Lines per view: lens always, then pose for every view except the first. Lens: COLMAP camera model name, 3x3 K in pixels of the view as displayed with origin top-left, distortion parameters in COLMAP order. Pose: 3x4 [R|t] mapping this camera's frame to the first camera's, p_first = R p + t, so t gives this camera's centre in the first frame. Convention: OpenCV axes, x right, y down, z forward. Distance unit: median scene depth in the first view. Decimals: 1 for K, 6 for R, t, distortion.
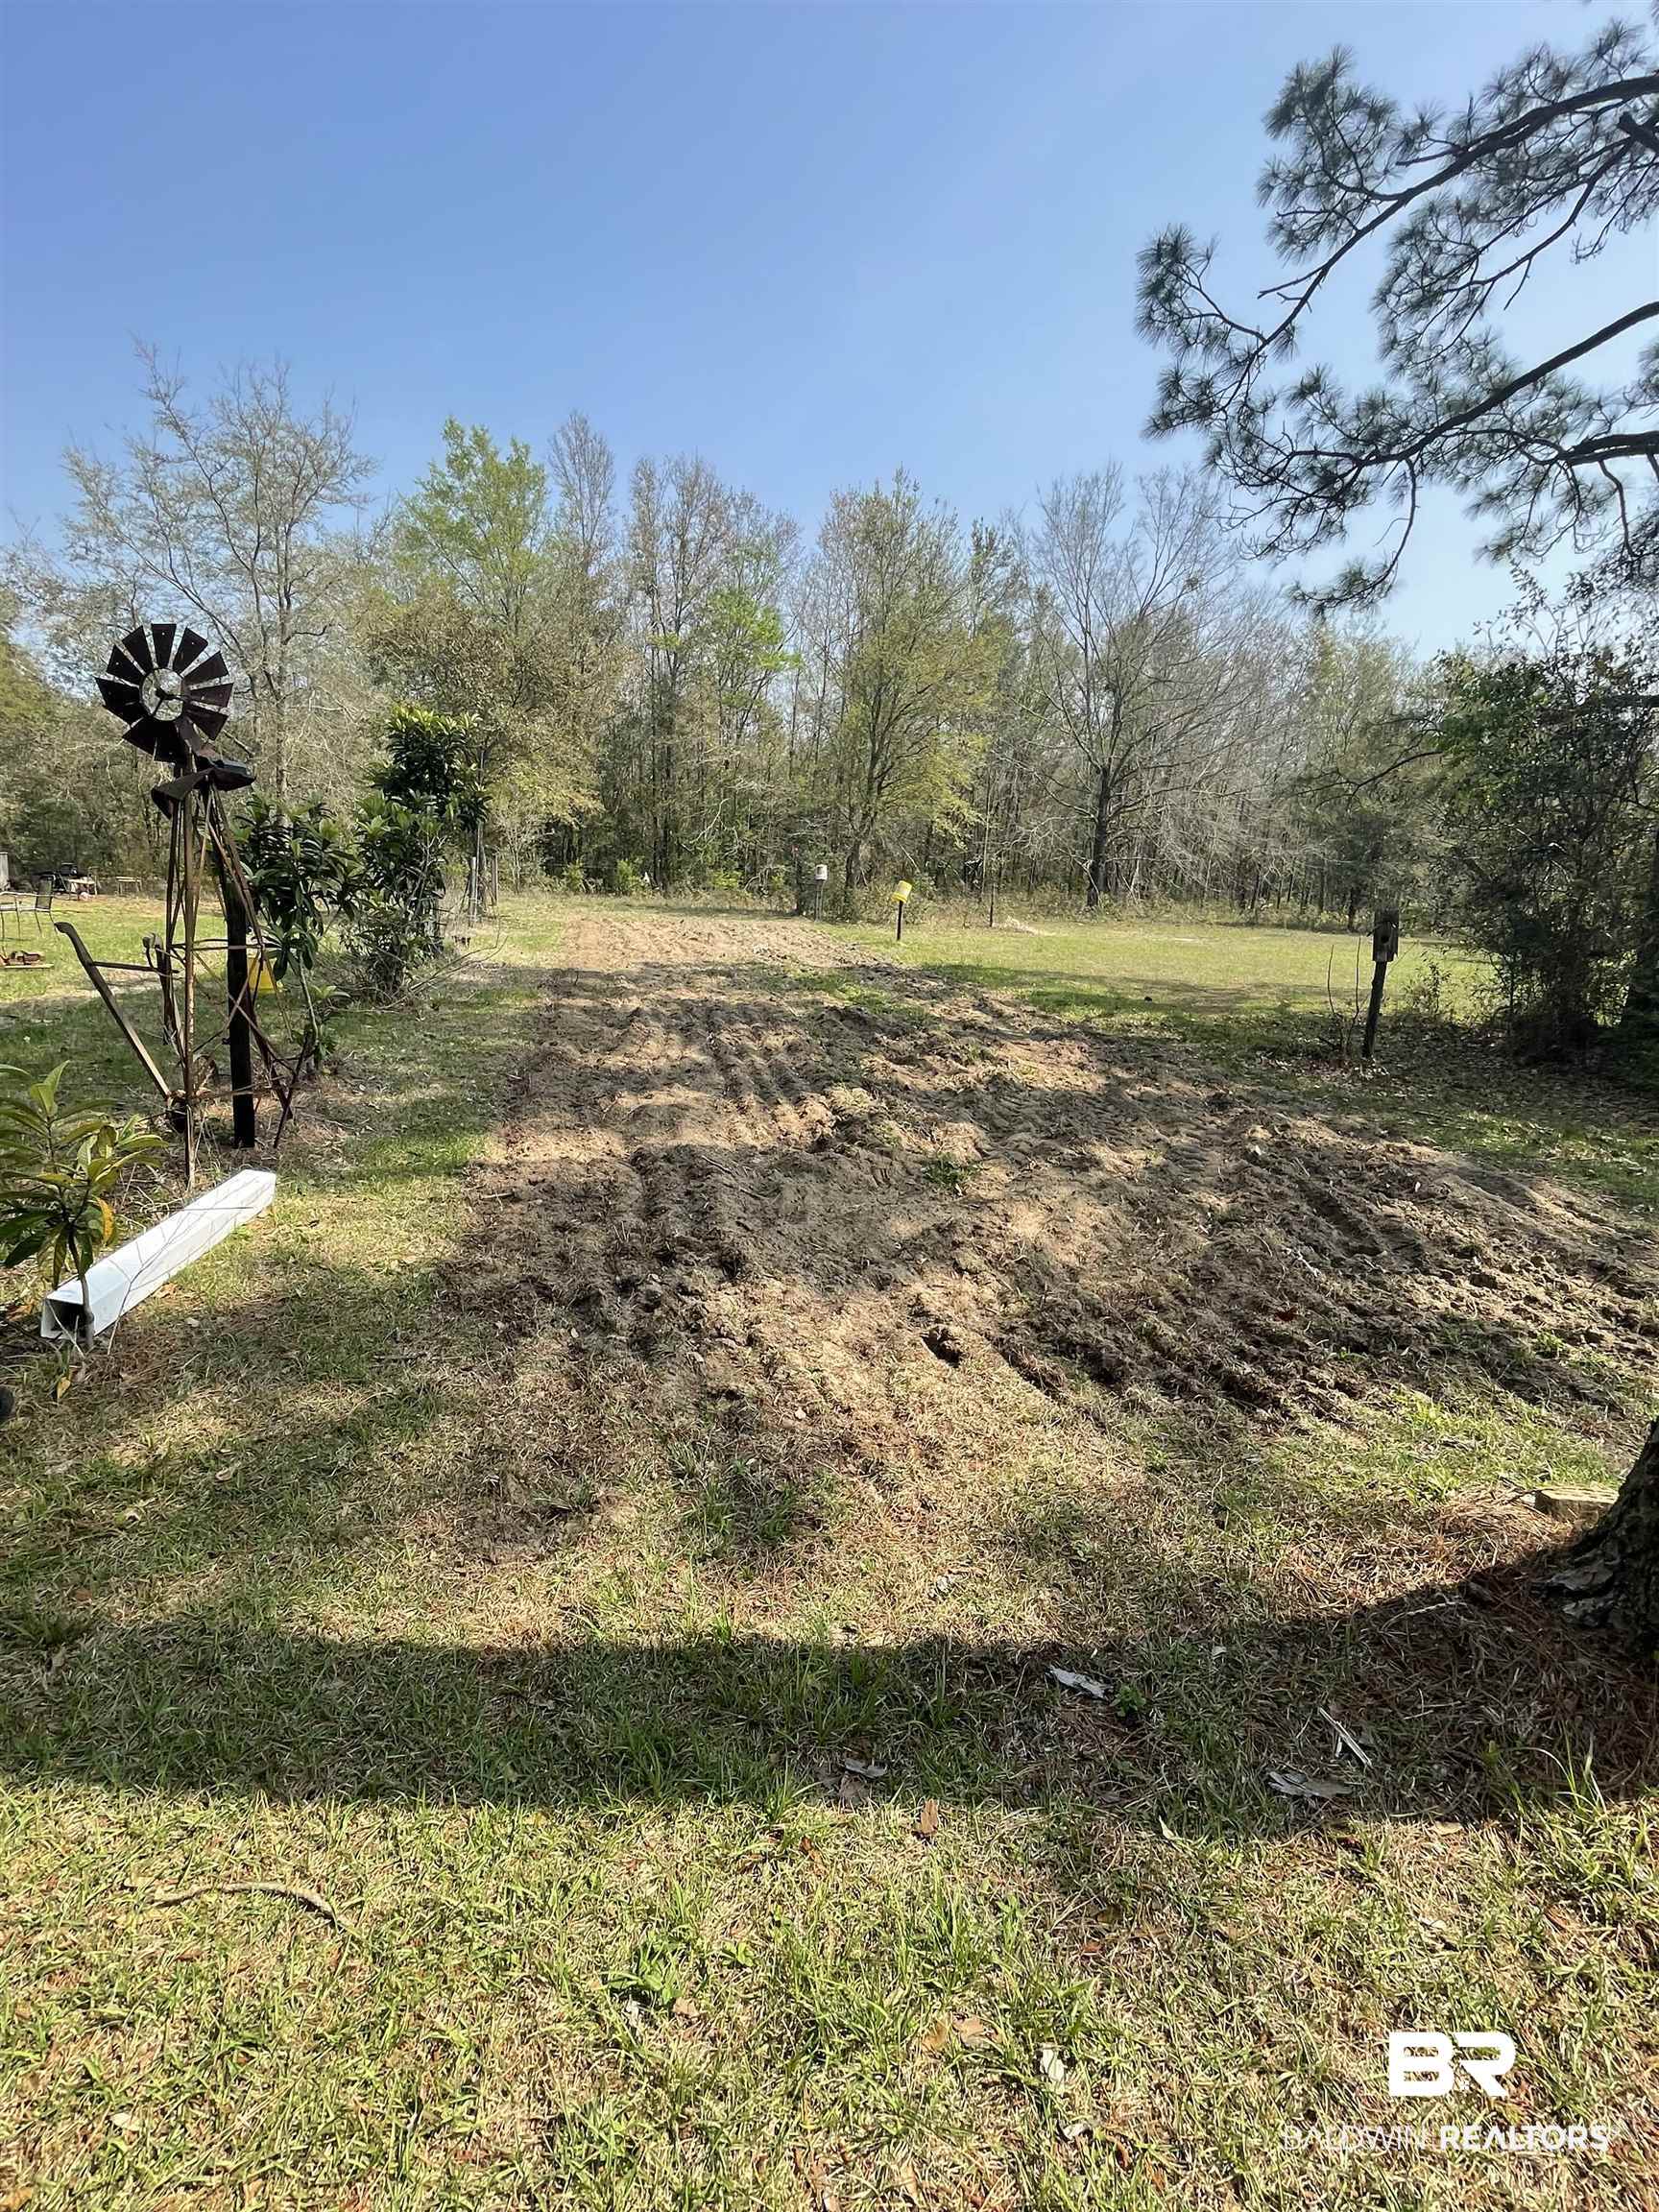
lens RADIAL K [[1012.8, 0, 830.6], [0, 1012.8, 1096.8], [0, 0, 1]] dist [-0.001850, 0.000352]
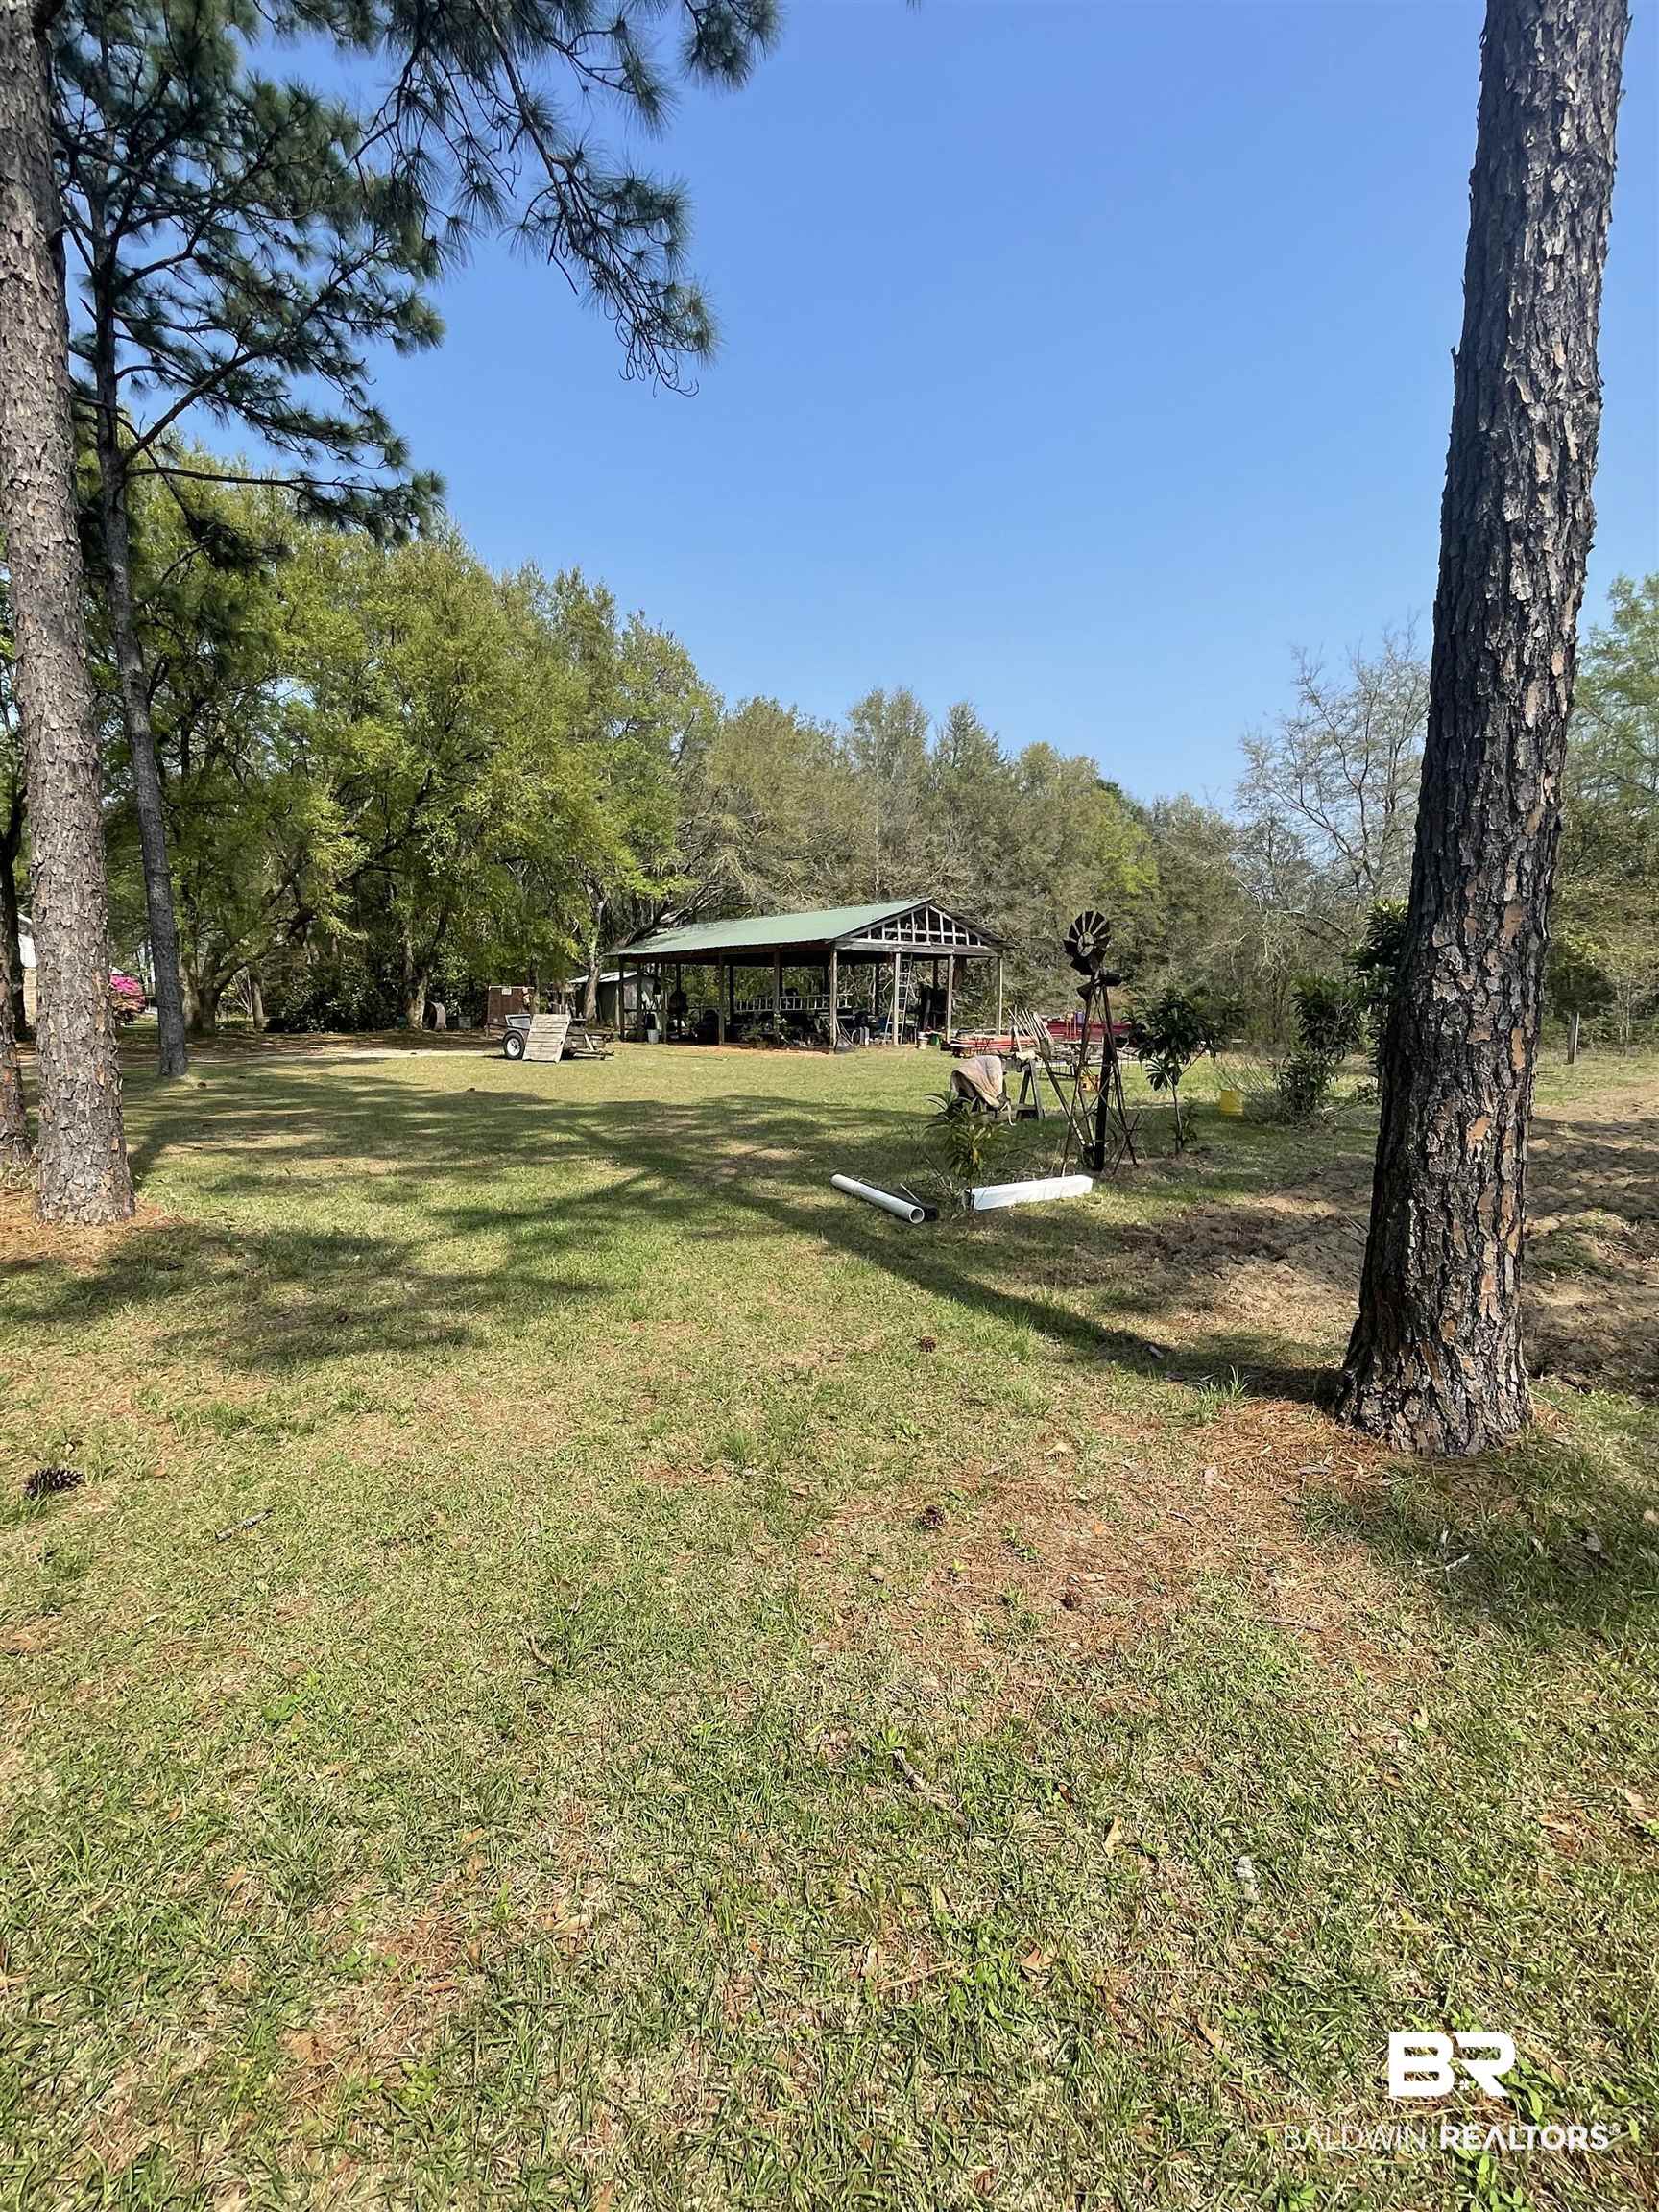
lens RADIAL K [[1012.8, 0, 830.6], [0, 1012.8, 1096.8], [0, 0, 1]] dist [-0.001850, 0.000352]
pose [[0.506356, 0.033322, -0.861681, 0.095303], [-0.170186, 0.983461, -0.061977, 0.014278], [0.845364, 0.178029, 0.503652, -0.047596]]
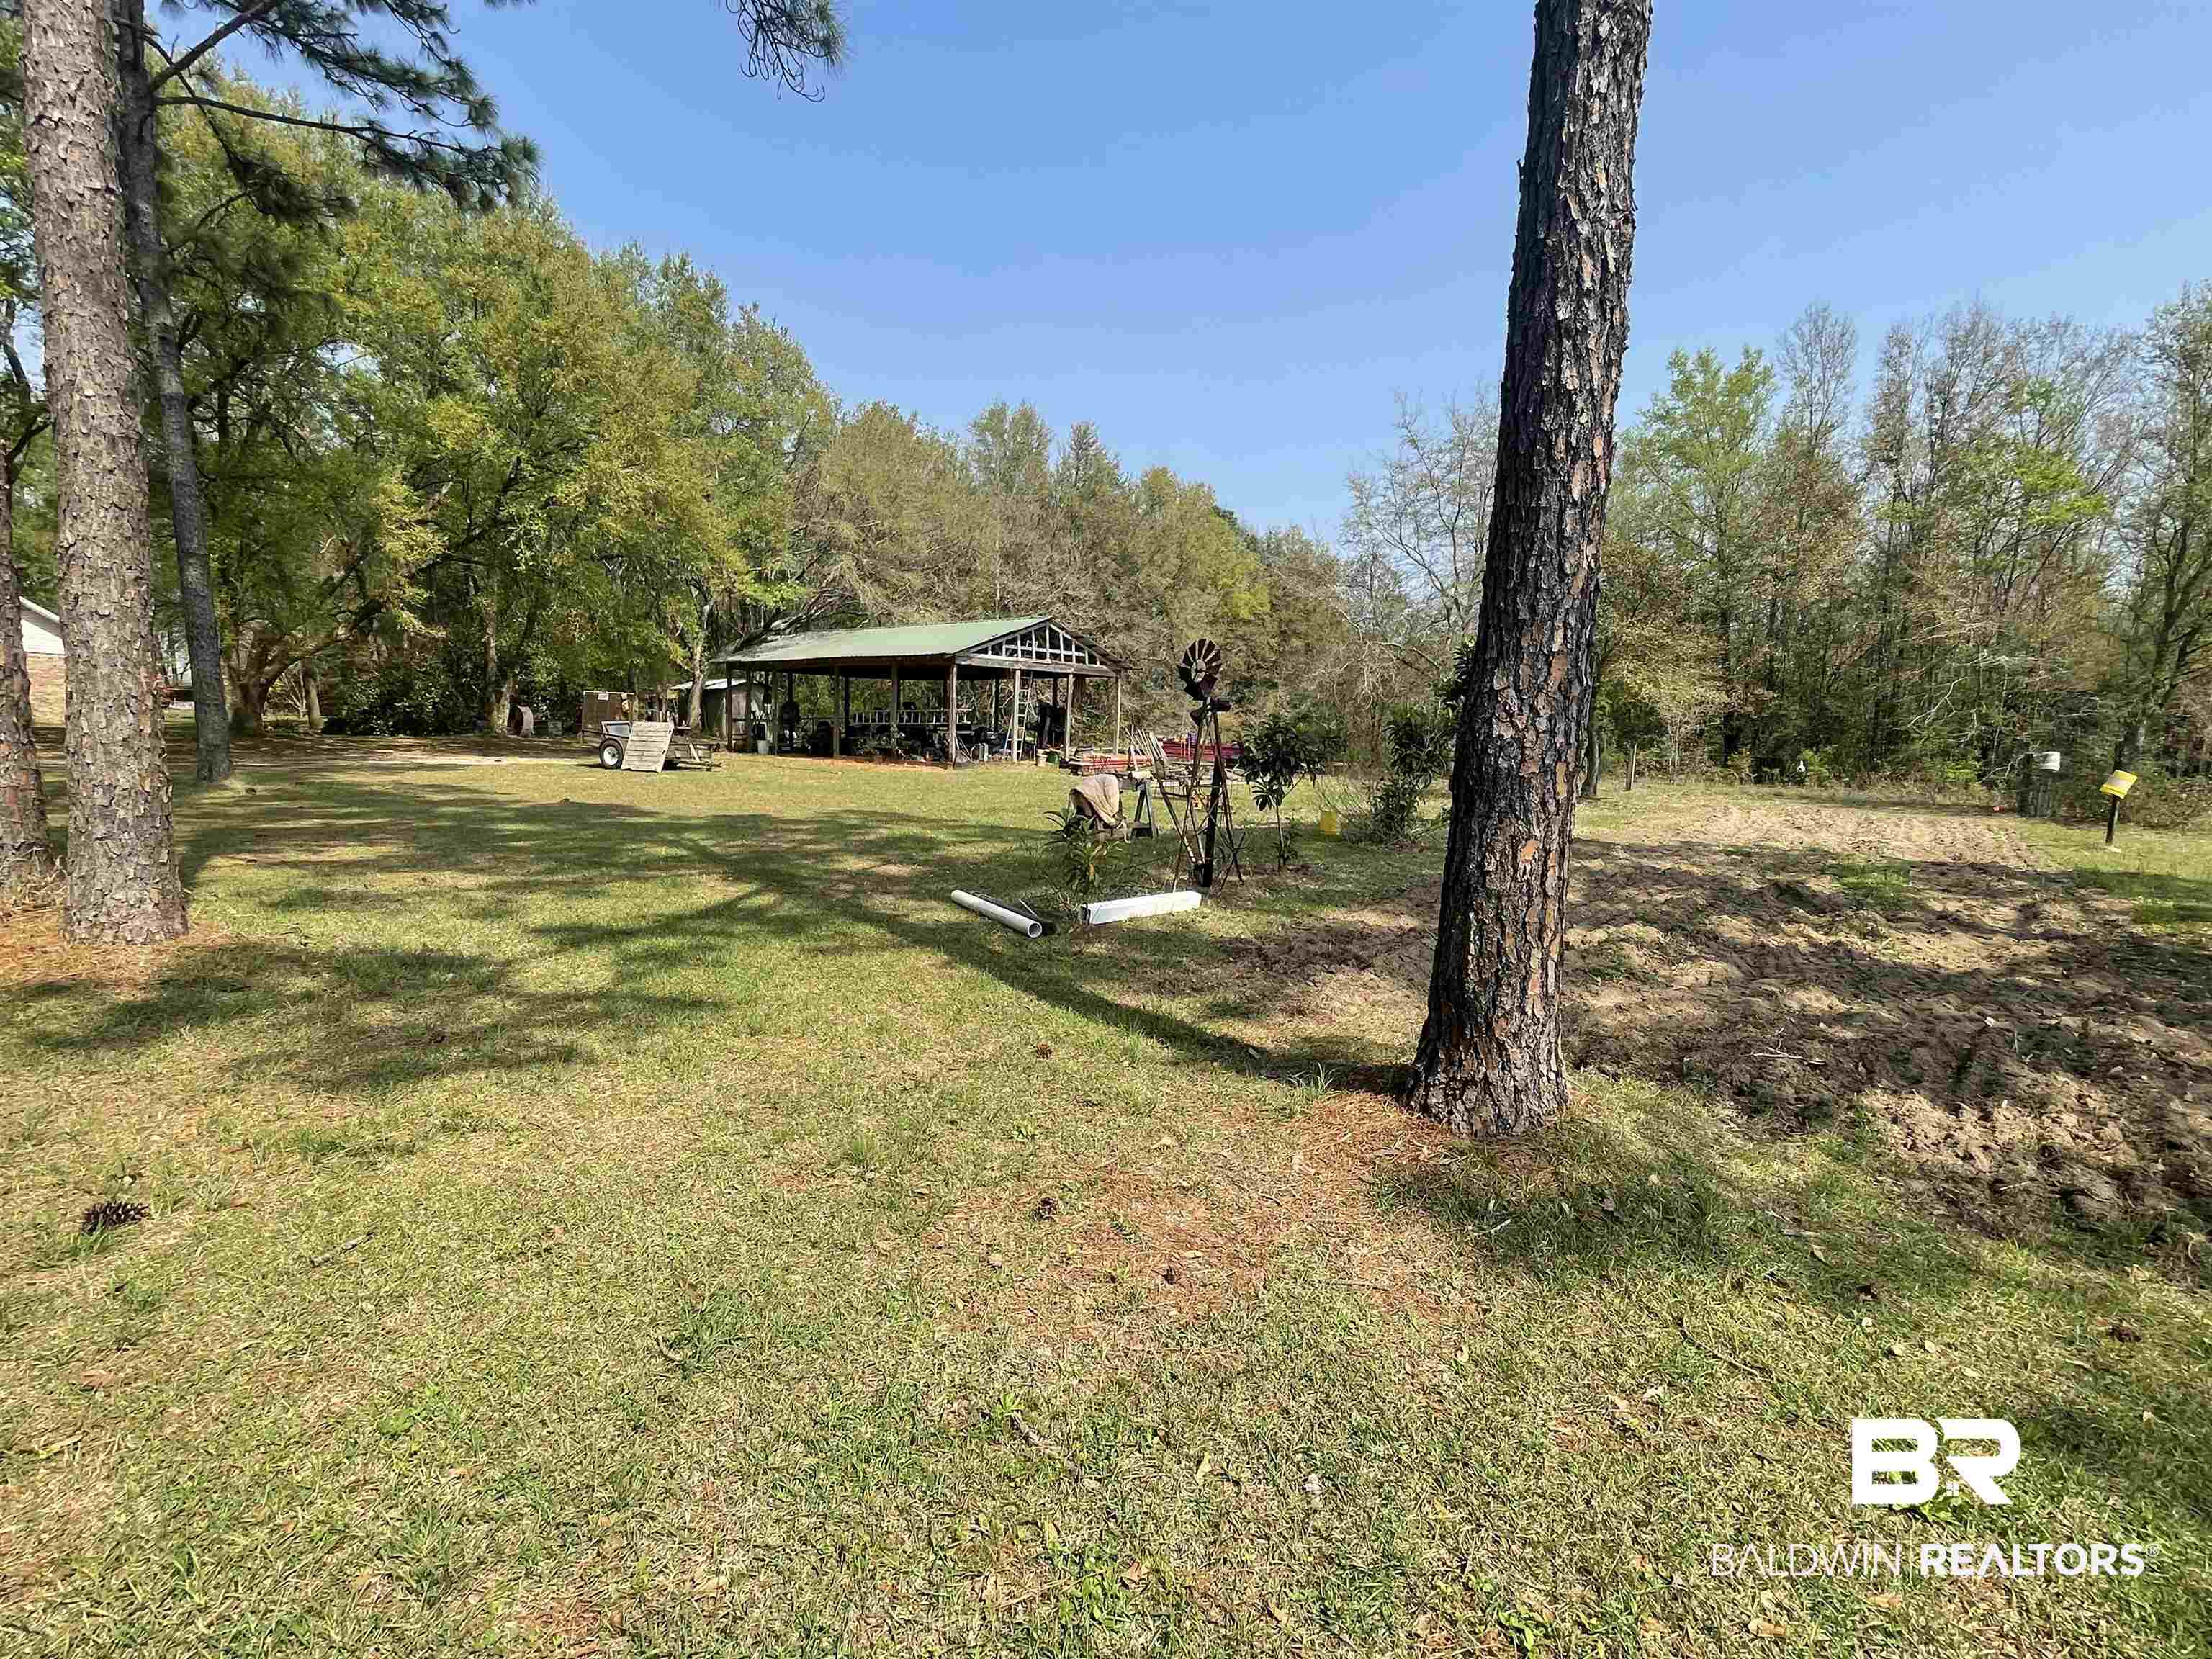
lens RADIAL K [[1012.8, 0, 1106.0], [0, 1012.8, 829.5], [0, 0, 1]] dist [-0.001850, 0.000352]
pose [[0.633232, 0.053463, -0.772113, 0.099434], [-0.171272, 0.982558, -0.072430, 0.014418], [0.754774, 0.178106, 0.631344, -0.050915]]
